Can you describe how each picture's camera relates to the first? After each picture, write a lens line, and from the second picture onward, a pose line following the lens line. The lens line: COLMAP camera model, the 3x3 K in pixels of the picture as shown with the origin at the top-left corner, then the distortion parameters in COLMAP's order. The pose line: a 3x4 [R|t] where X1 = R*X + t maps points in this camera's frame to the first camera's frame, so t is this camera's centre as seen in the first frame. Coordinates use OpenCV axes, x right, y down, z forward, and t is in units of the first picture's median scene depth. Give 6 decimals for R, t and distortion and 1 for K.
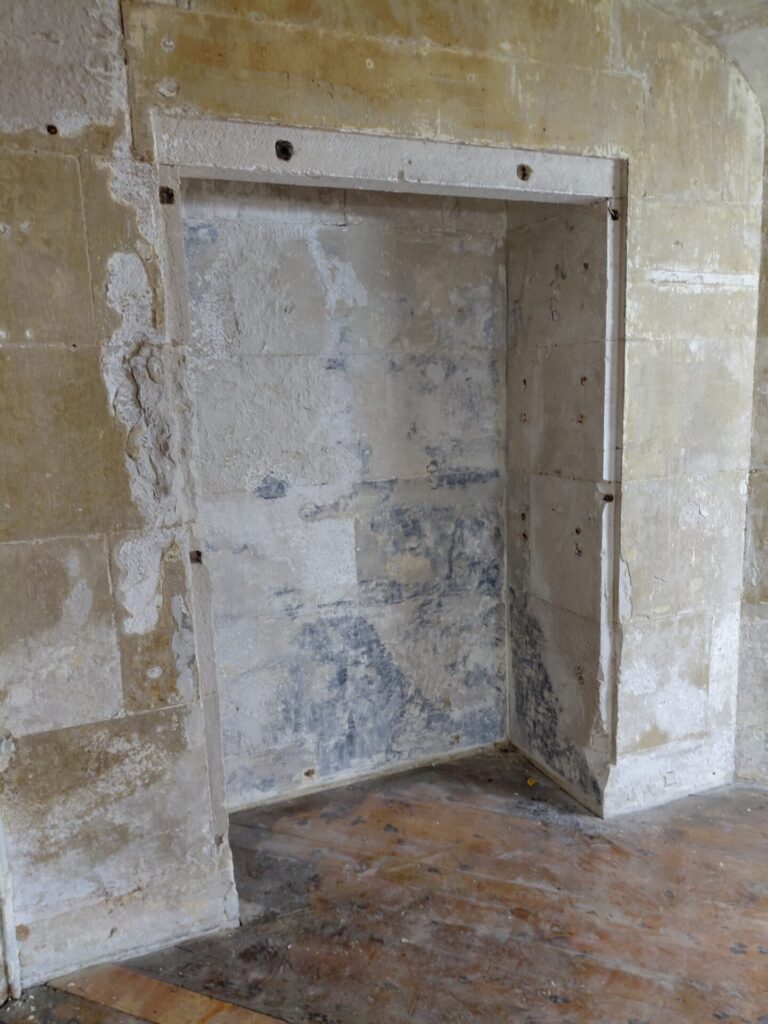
lens RADIAL K [[765.9, 0, 388.2], [0, 765.9, 533.9], [0, 0, 1]] dist [0.084290, -0.130845]
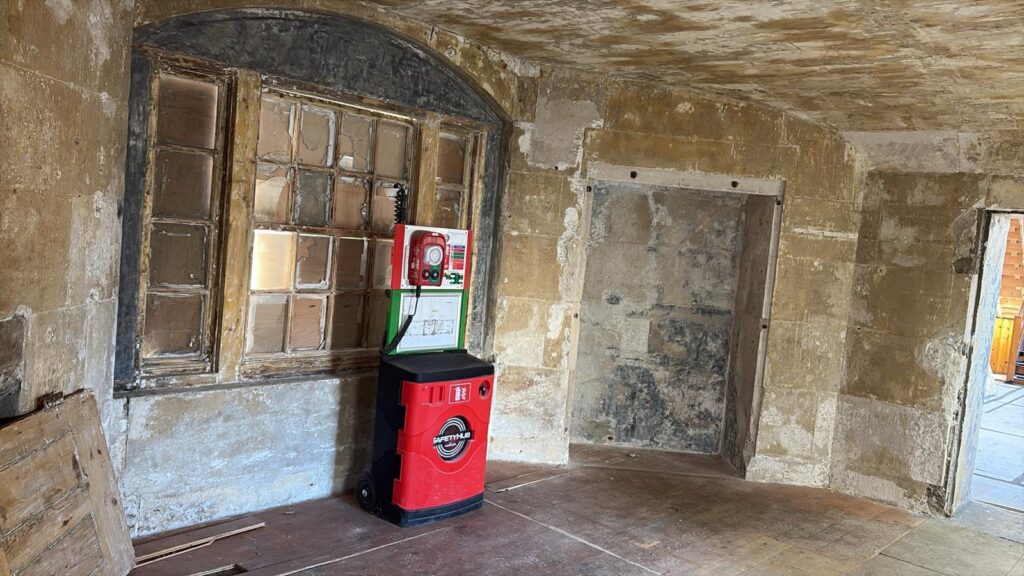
lens RADIAL K [[804.4, 0, 512.0], [0, 804.4, 288.0], [0, 0, 1]] dist [0.006301, -0.009310]
pose [[0.929559, 0.142750, -0.339916, 0.352067], [-0.184654, 0.978285, -0.094130, 0.176485], [0.319098, 0.150267, 0.935733, -1.249809]]
